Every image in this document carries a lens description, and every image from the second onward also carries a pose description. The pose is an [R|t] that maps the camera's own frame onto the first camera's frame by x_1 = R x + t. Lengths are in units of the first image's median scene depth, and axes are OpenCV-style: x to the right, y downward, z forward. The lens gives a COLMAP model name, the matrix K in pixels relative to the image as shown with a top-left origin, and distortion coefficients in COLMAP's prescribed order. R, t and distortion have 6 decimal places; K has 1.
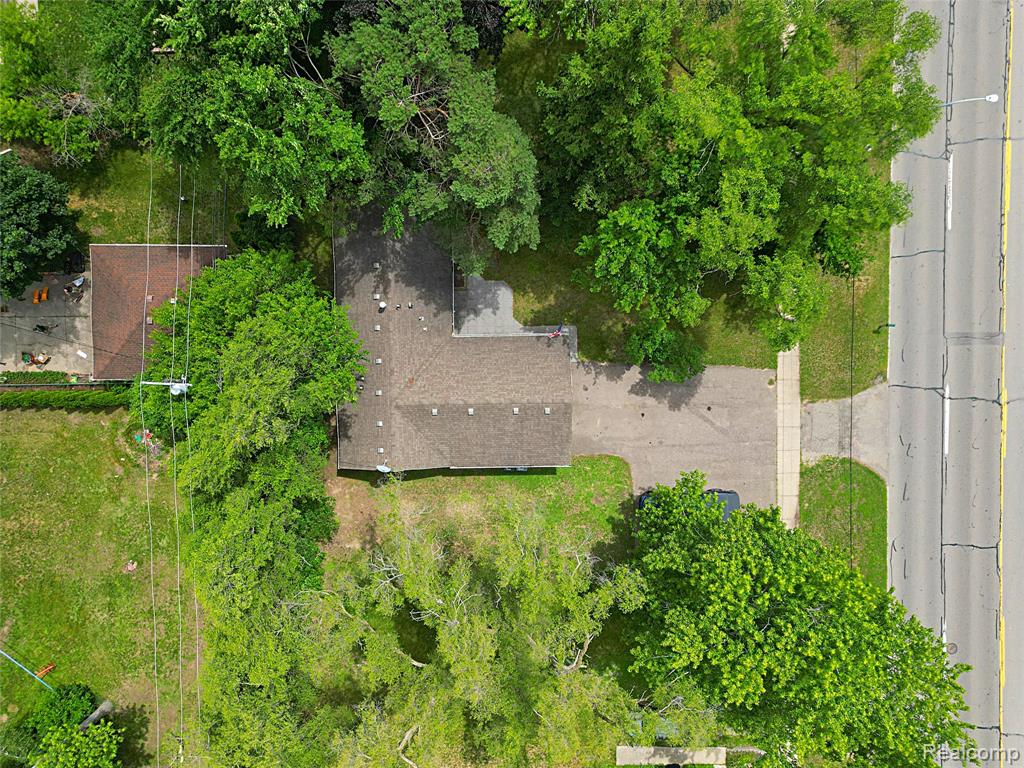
lens RADIAL K [[721.7, 0, 515.3], [0, 721.7, 386.4], [0, 0, 1]] dist [0.068894, -0.061984]
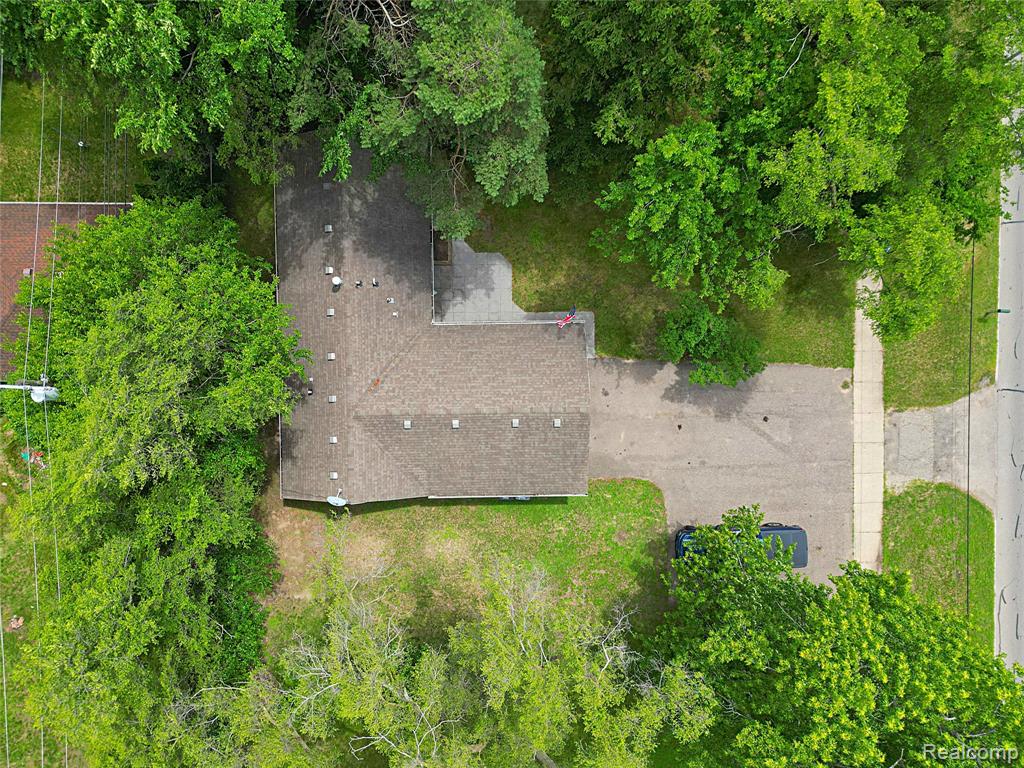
lens RADIAL K [[721.7, 0, 515.3], [0, 721.7, 386.4], [0, 0, 1]] dist [0.068894, -0.061984]
pose [[0.999996, 0.001361, -0.002414, 0.002716], [-0.001360, 0.999999, 0.000695, -0.004723], [0.002415, -0.000692, 0.999997, 0.244491]]
